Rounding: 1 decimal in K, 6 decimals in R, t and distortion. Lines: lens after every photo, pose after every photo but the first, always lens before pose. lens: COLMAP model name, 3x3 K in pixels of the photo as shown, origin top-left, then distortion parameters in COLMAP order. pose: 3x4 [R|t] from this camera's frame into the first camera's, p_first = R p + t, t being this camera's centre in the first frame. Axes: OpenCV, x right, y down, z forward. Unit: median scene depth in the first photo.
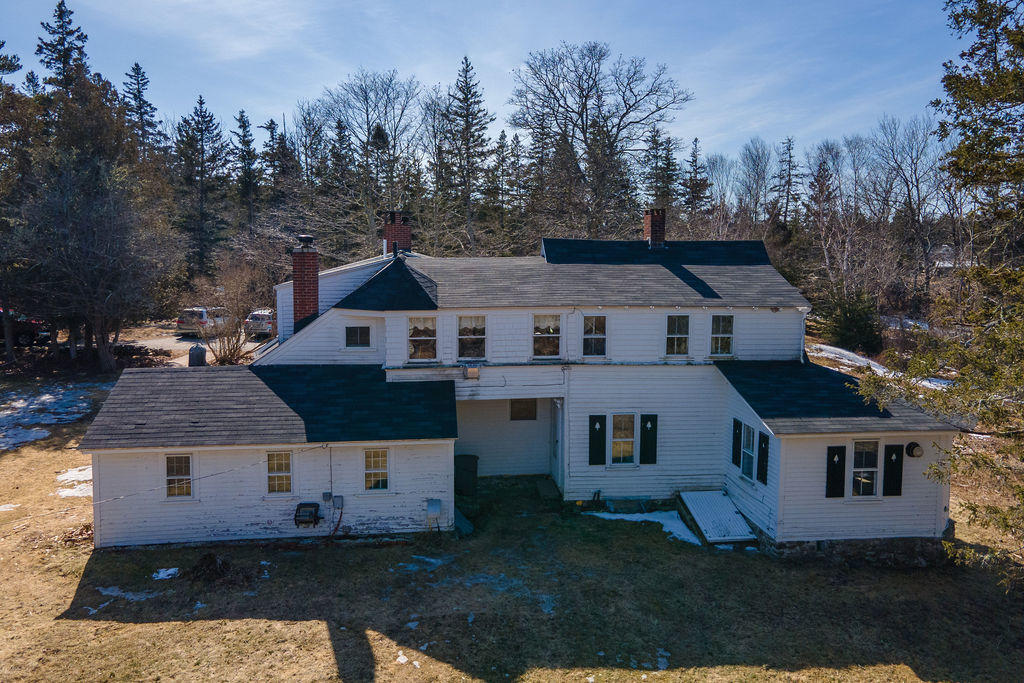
lens RADIAL K [[714.0, 0, 508.5], [0, 714.0, 315.8], [0, 0, 1]] dist [0.010095, 0.027005]
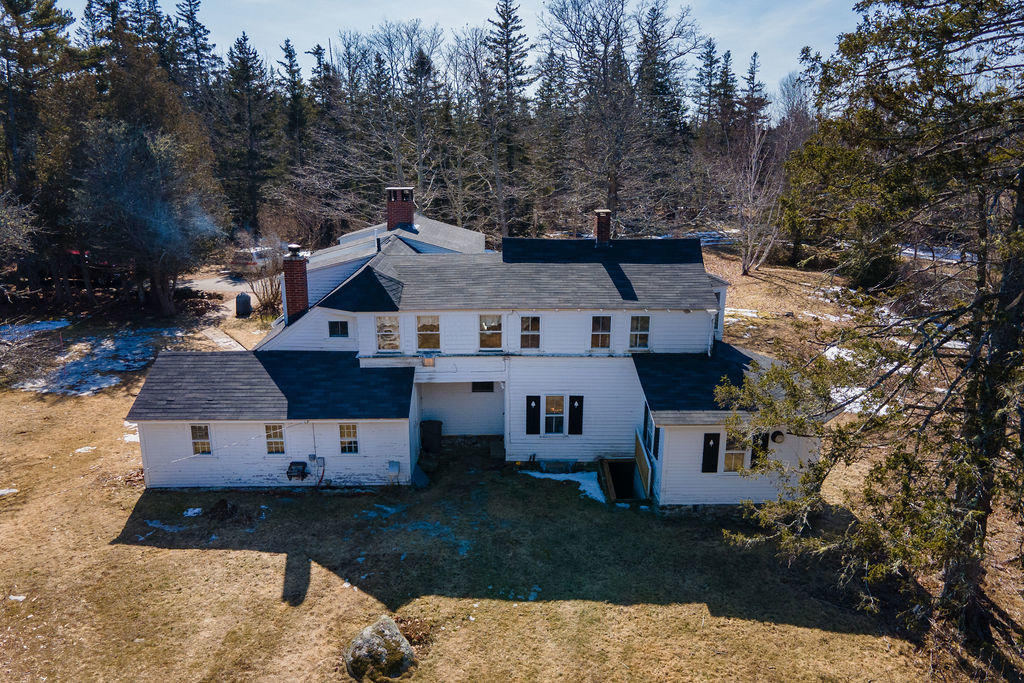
lens RADIAL K [[714.0, 0, 515.8], [0, 714.0, 345.9], [0, 0, 1]] dist [0.010095, 0.027005]
pose [[0.996036, 0.022959, -0.085933, 0.203721], [-0.007618, 0.984583, 0.174754, -0.162462], [0.088621, -0.173406, 0.980855, -0.191196]]
